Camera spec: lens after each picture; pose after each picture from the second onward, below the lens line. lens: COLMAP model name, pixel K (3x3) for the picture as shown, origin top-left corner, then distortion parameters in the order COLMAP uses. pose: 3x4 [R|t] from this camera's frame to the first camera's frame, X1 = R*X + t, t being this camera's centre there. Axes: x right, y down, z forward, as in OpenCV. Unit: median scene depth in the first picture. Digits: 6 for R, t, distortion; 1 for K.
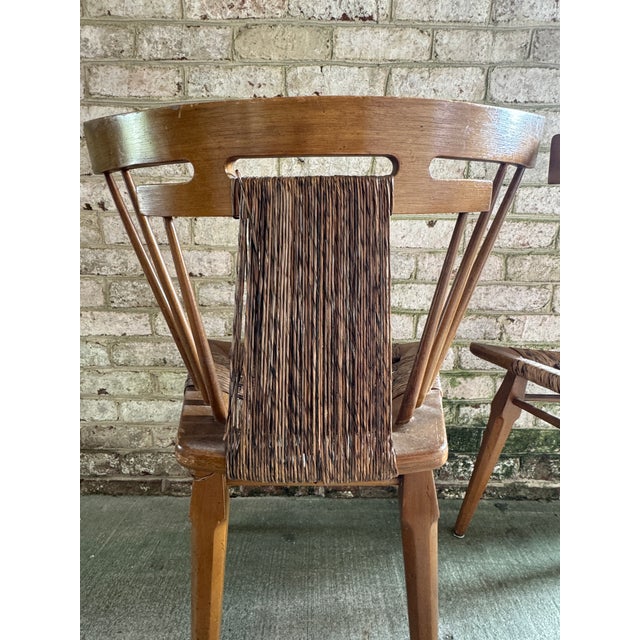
lens RADIAL K [[346.9, 0, 320.6], [0, 346.9, 314.2], [0, 0, 1]] dist [-0.003390, 0.000006]
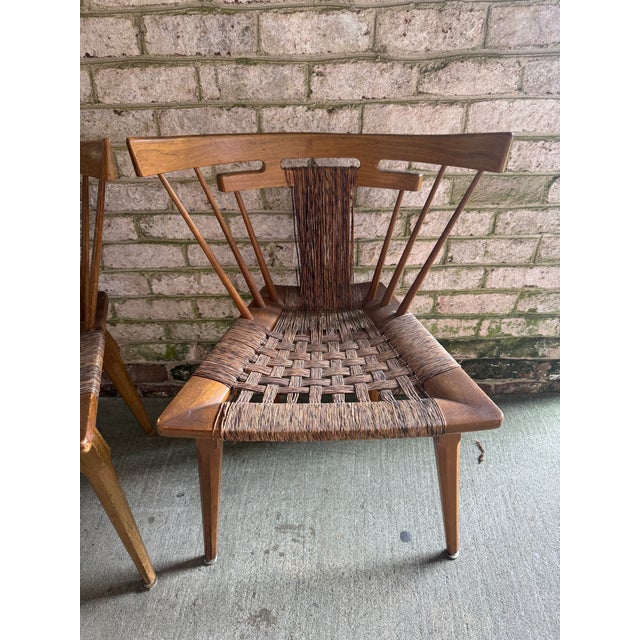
lens RADIAL K [[443.6, 0, 315.6], [0, 443.6, 318.5], [0, 0, 1]] dist [-0.002264, -0.004060]
pose [[0.999447, -0.024661, -0.022299, 0.766230], [0.031488, 0.917374, 0.396779, -0.334227], [0.010671, -0.397262, 0.917643, -0.285523]]
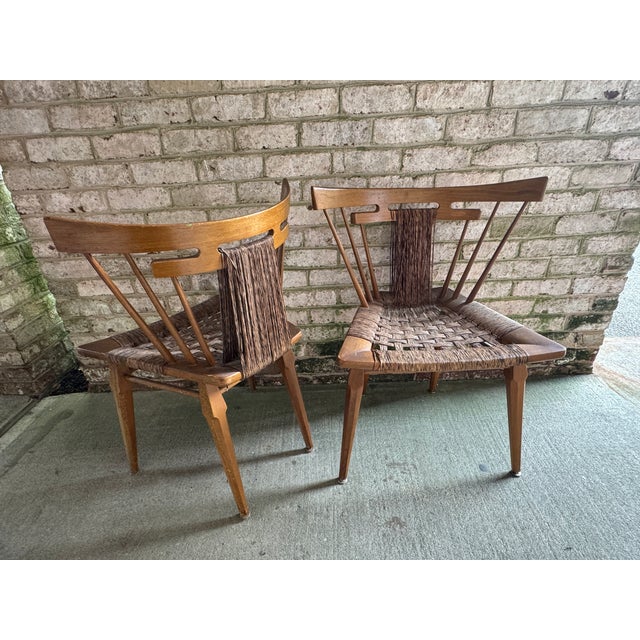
lens RADIAL K [[337.7, 0, 315.0], [0, 337.7, 319.5], [0, 0, 1]] dist [-0.002099, -0.000655]
pose [[0.998236, -0.052985, -0.026802, 0.377164], [0.058243, 0.961567, 0.268322, -0.203873], [0.011555, -0.269409, 0.962956, -0.498804]]
